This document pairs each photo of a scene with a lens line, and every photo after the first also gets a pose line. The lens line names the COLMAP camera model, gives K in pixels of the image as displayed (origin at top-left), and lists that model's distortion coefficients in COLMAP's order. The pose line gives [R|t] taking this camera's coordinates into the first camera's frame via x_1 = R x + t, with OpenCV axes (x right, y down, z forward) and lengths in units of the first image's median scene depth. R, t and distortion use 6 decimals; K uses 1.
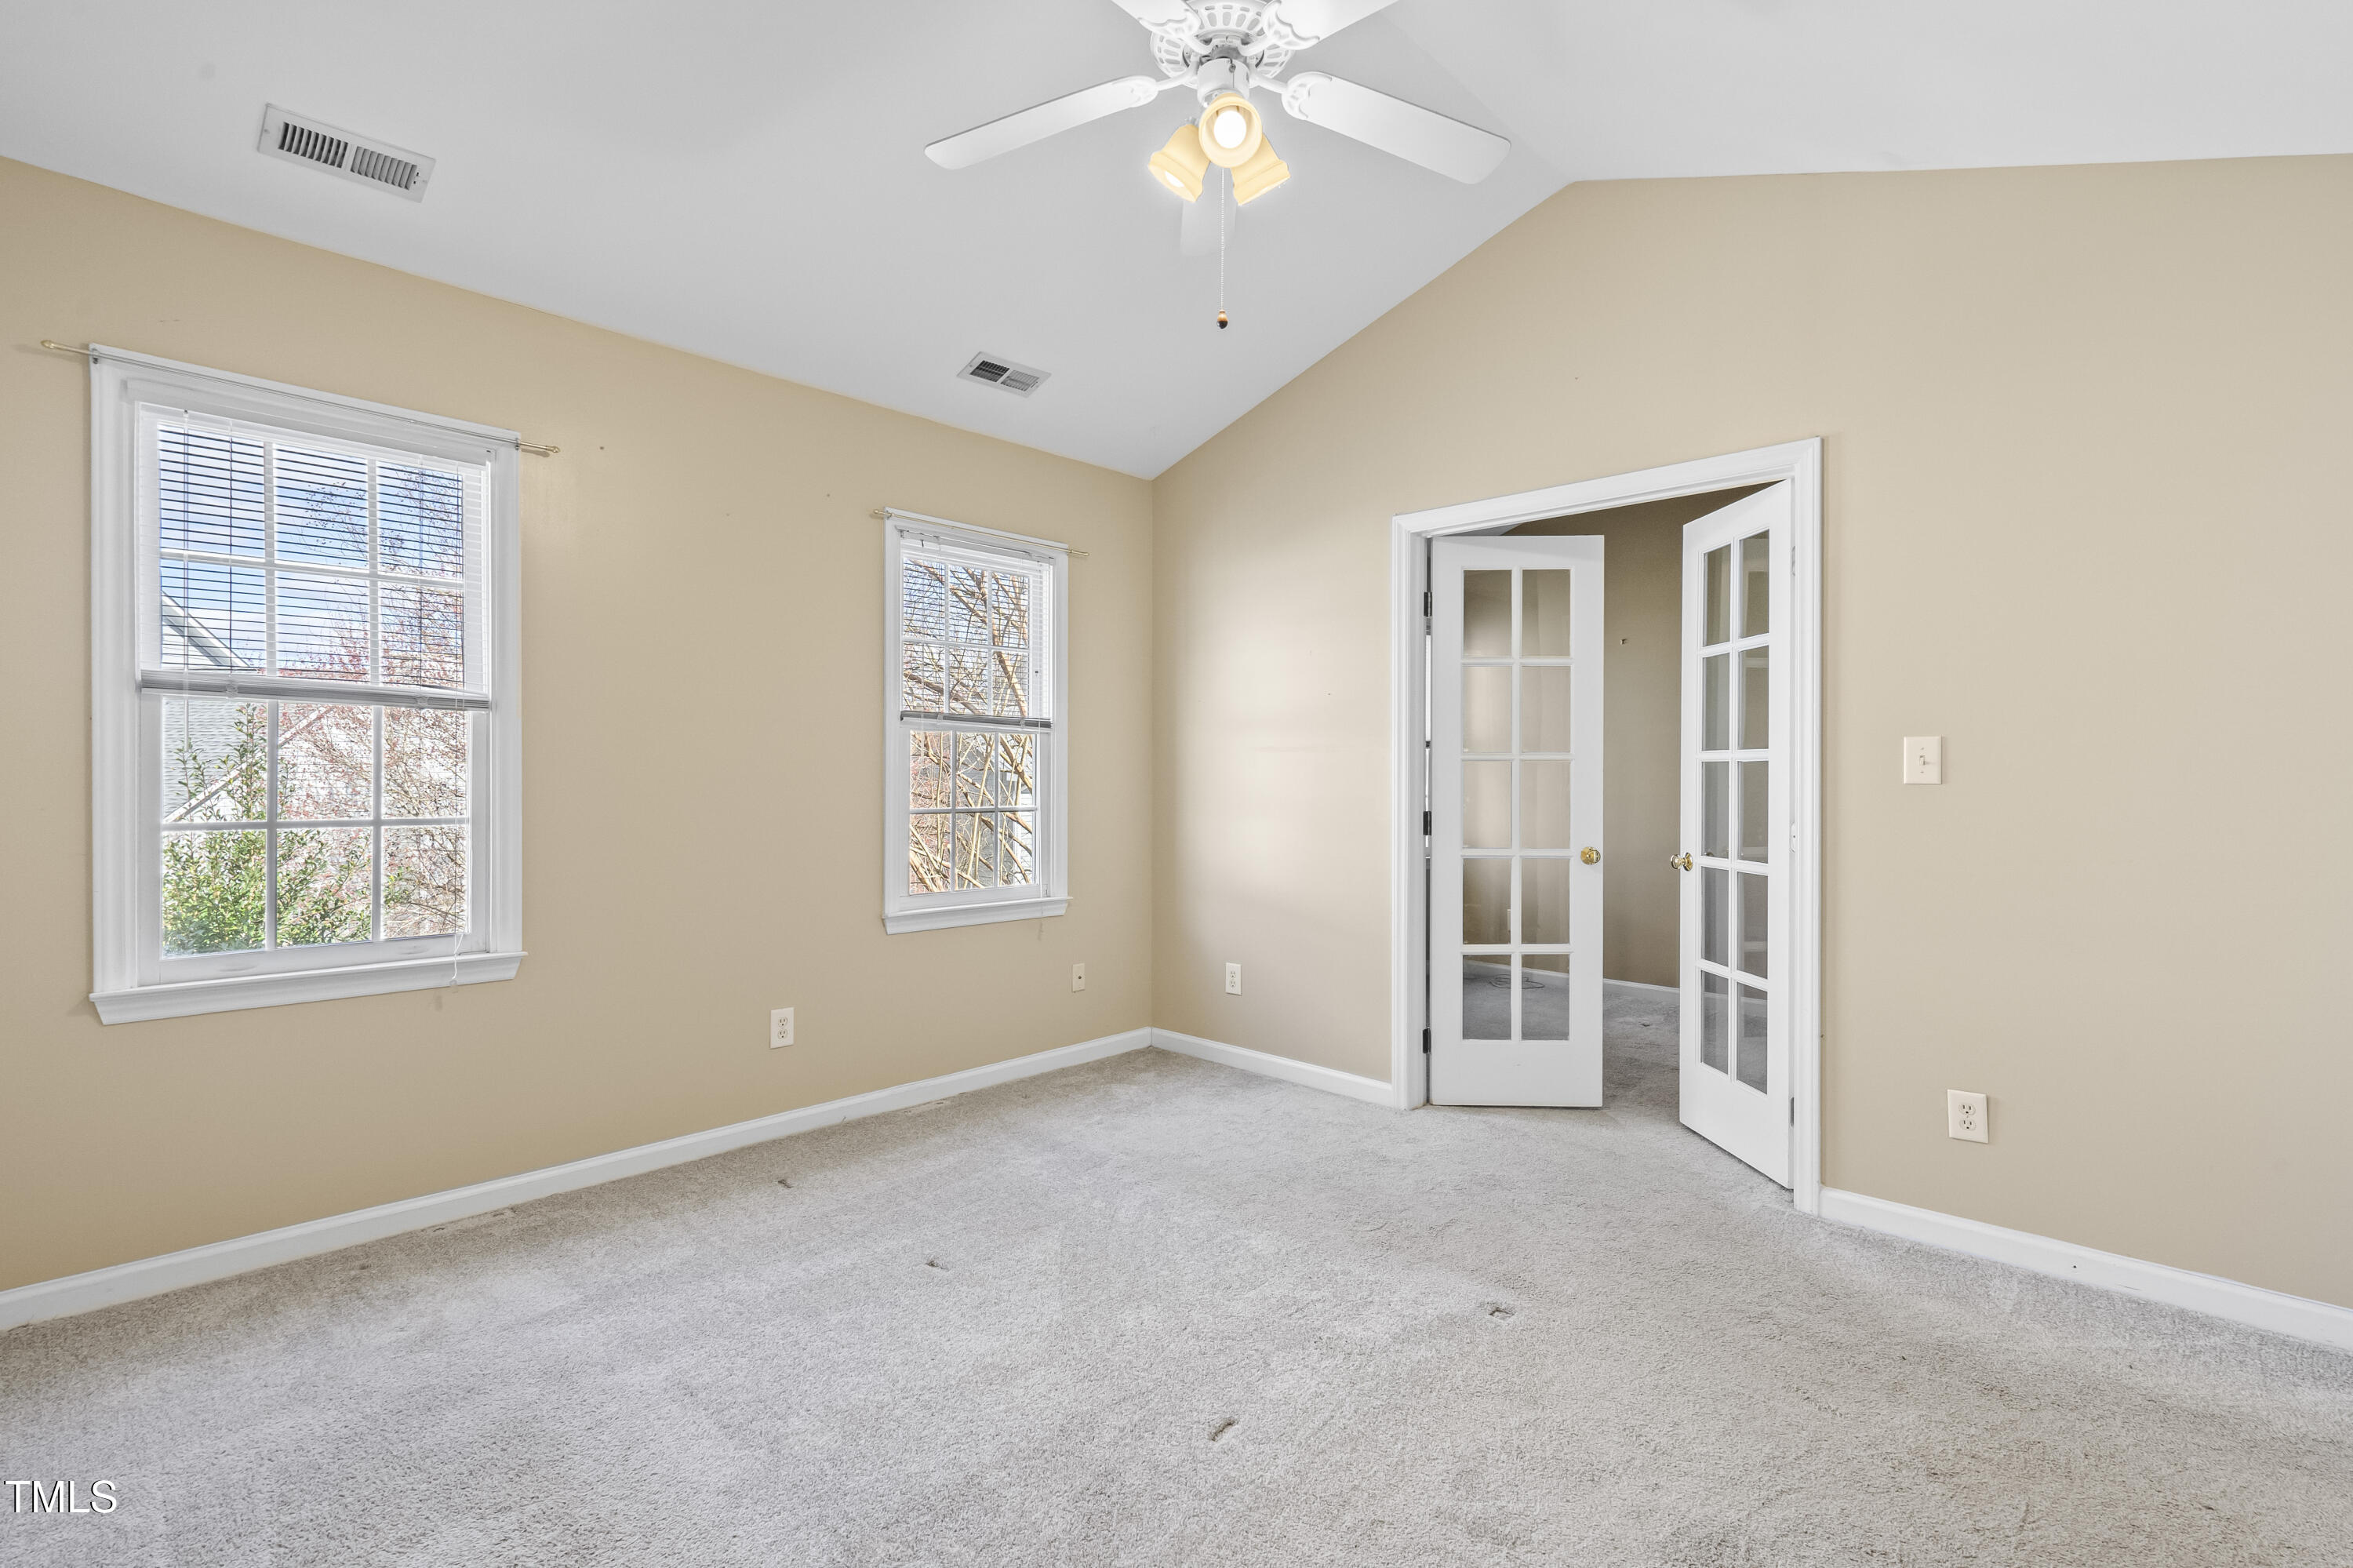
lens RADIAL K [[1079.7, 0, 1176.9], [0, 1079.7, 775.9], [0, 0, 1]] dist [-0.000523, -0.000037]
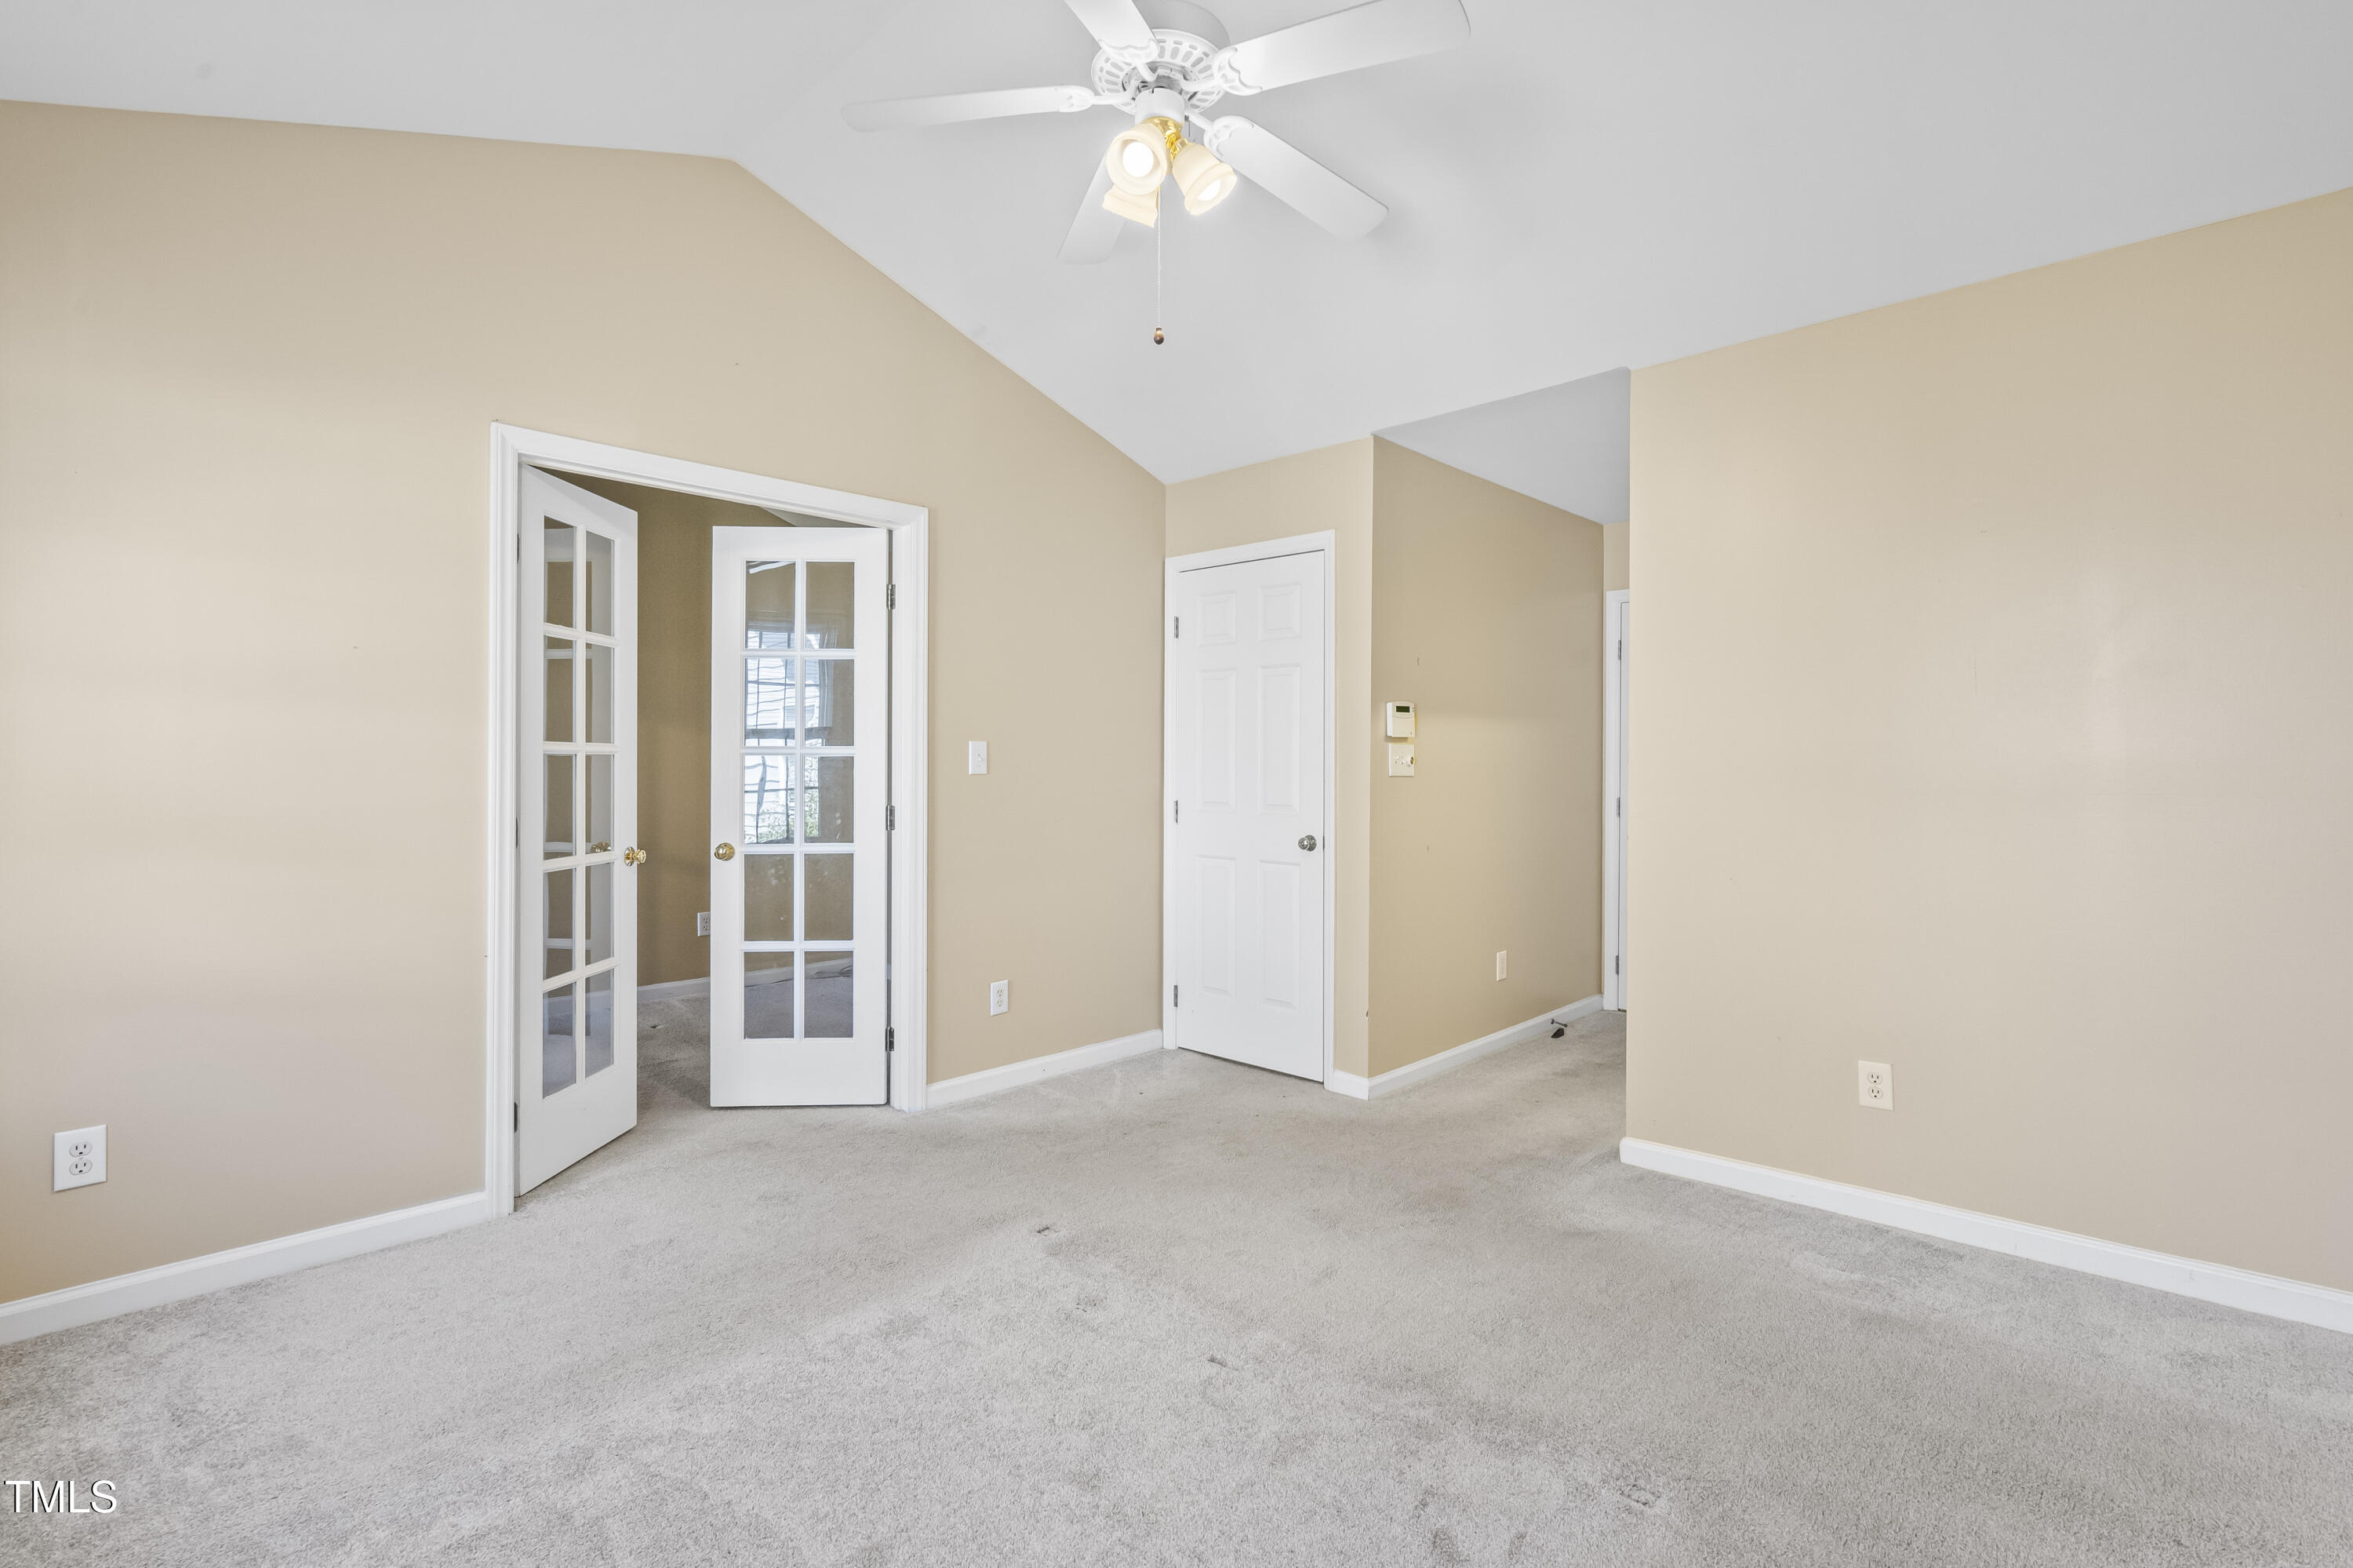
lens RADIAL K [[1079.7, 0, 1176.9], [0, 1079.7, 775.9], [0, 0, 1]] dist [-0.000523, -0.000037]
pose [[0.016075, -0.013595, 0.999778, -0.585820], [0.000209, 0.999908, 0.013593, -0.008871], [-0.999871, -0.000010, 0.016077, 0.569464]]
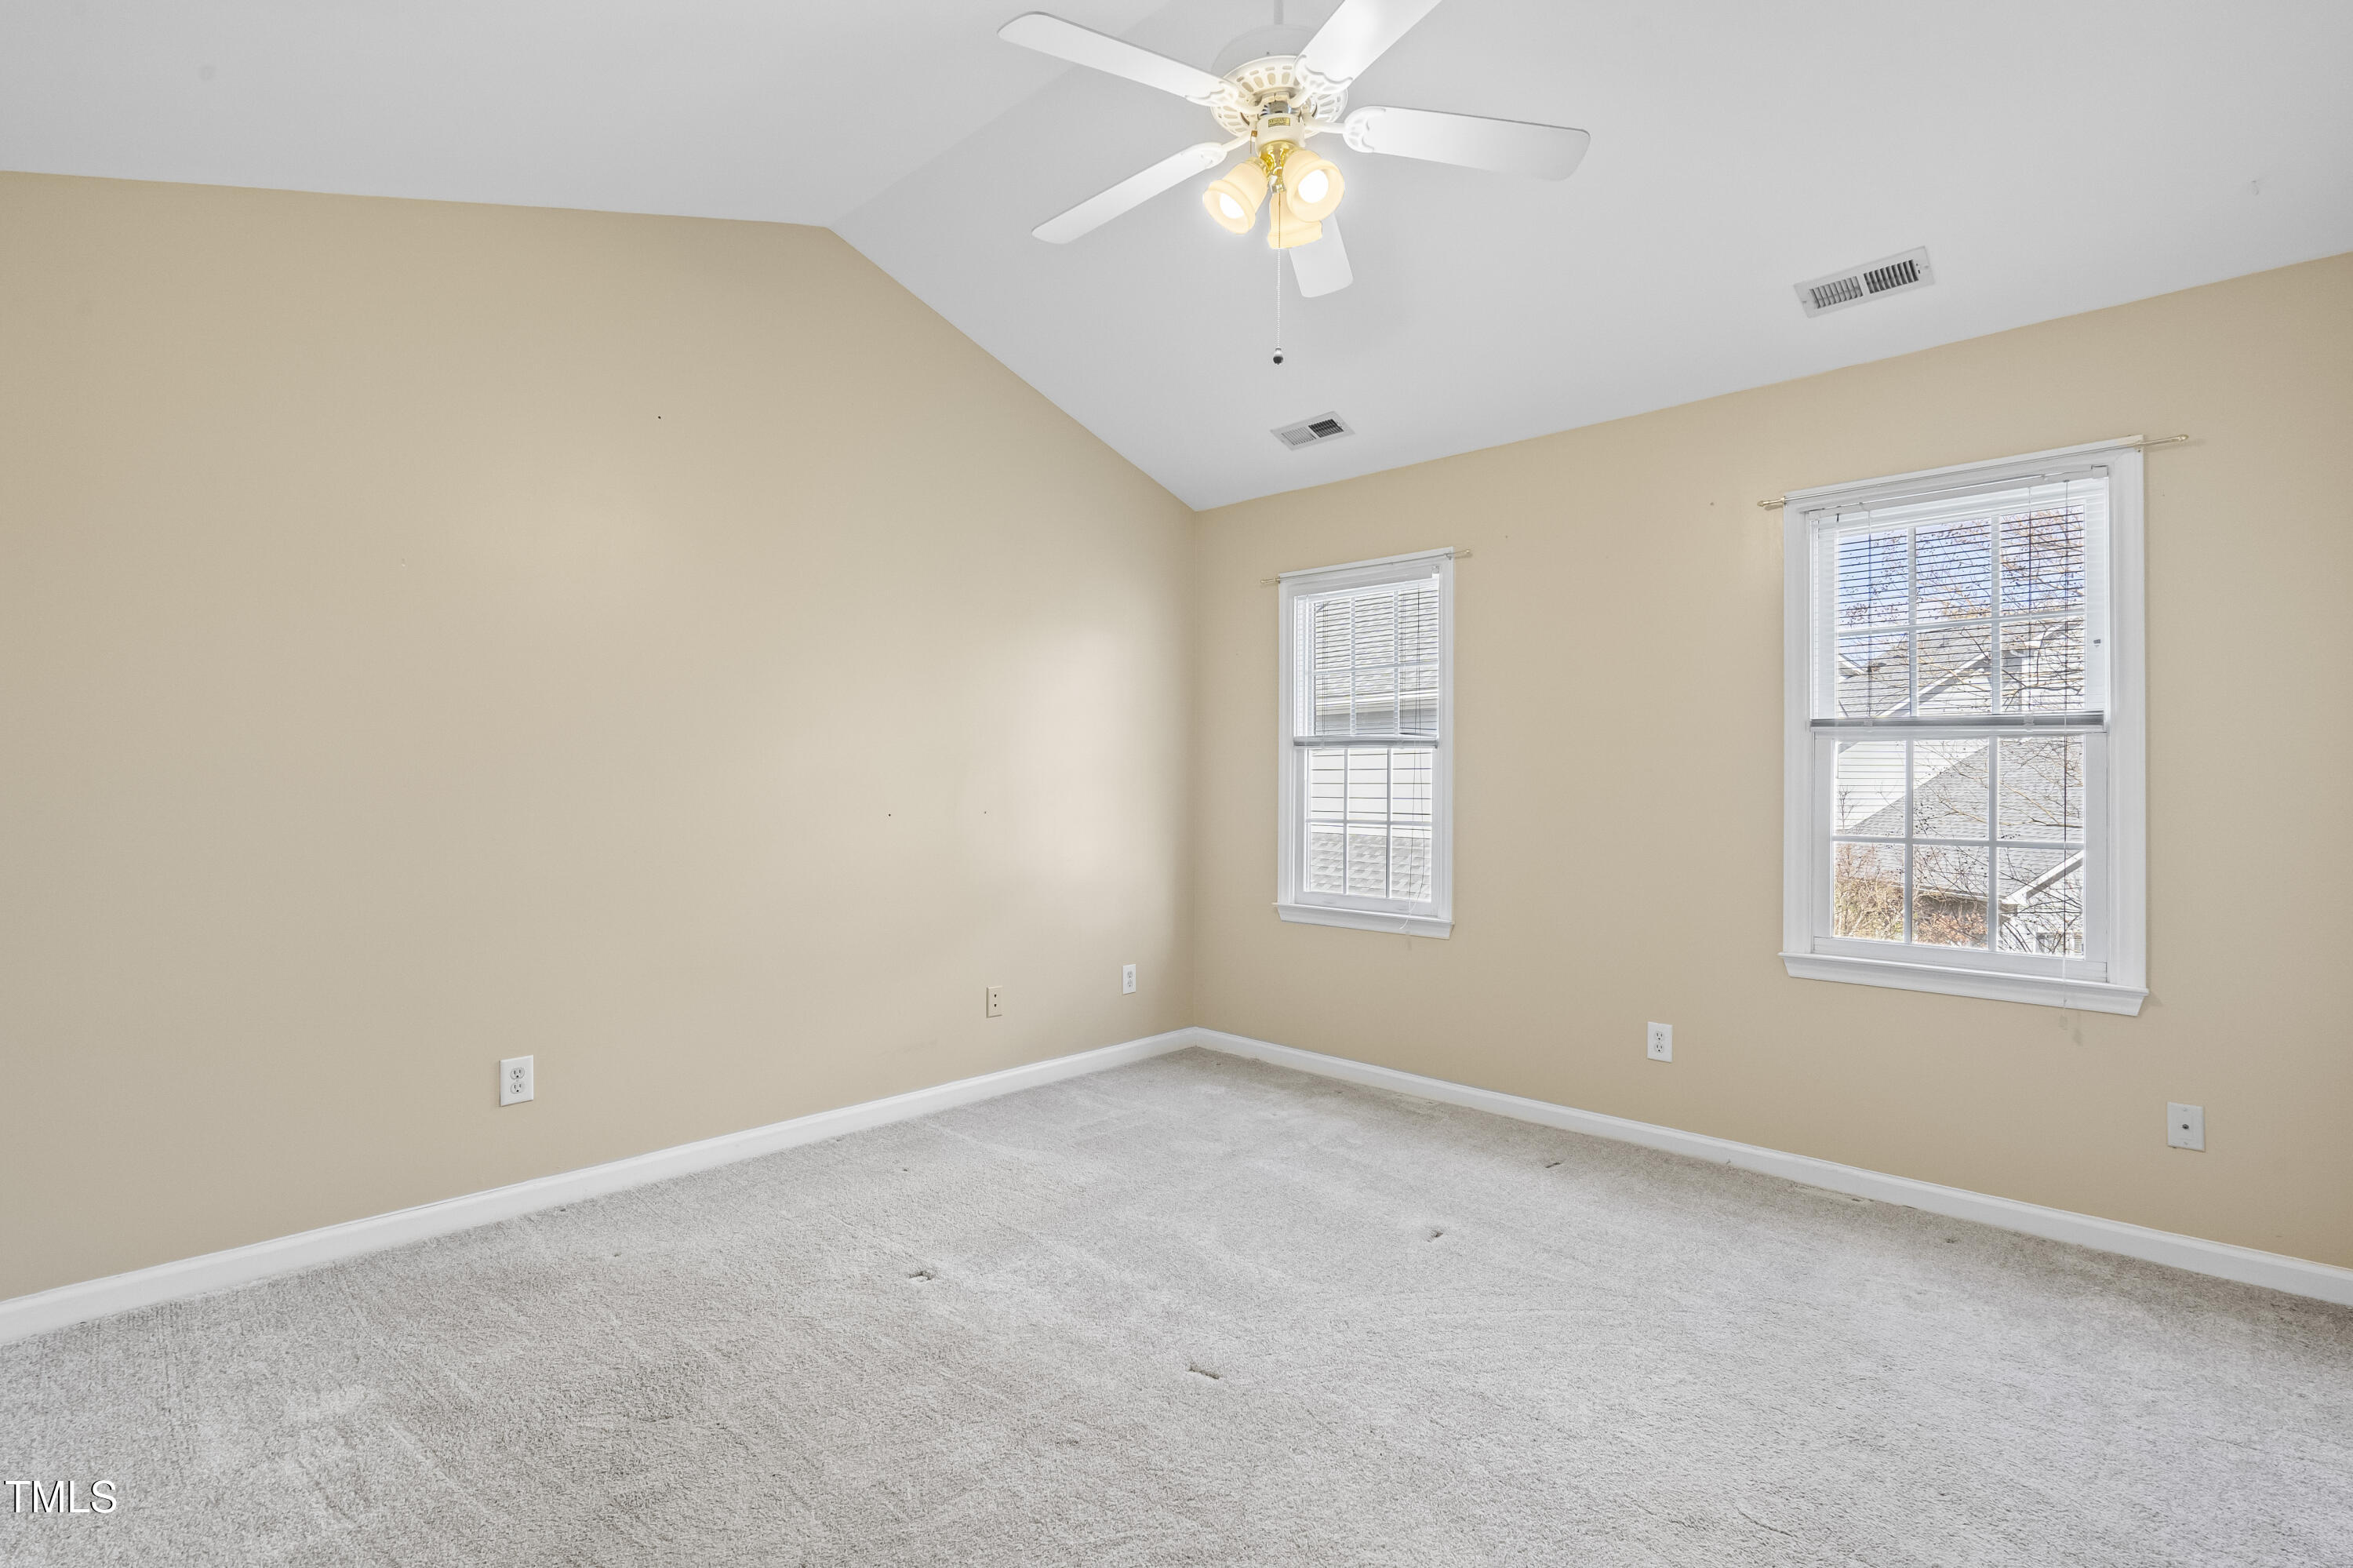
lens RADIAL K [[1074.6, 0, 1176.5], [0, 1074.6, 784.0], [0, 0, 1]] dist [0.001663, -0.000226]
pose [[0.025797, -0.006605, -0.999645, 0.636171], [-0.007725, 0.999947, -0.006806, 0.000186], [0.999637, 0.007898, 0.025744, 0.513689]]
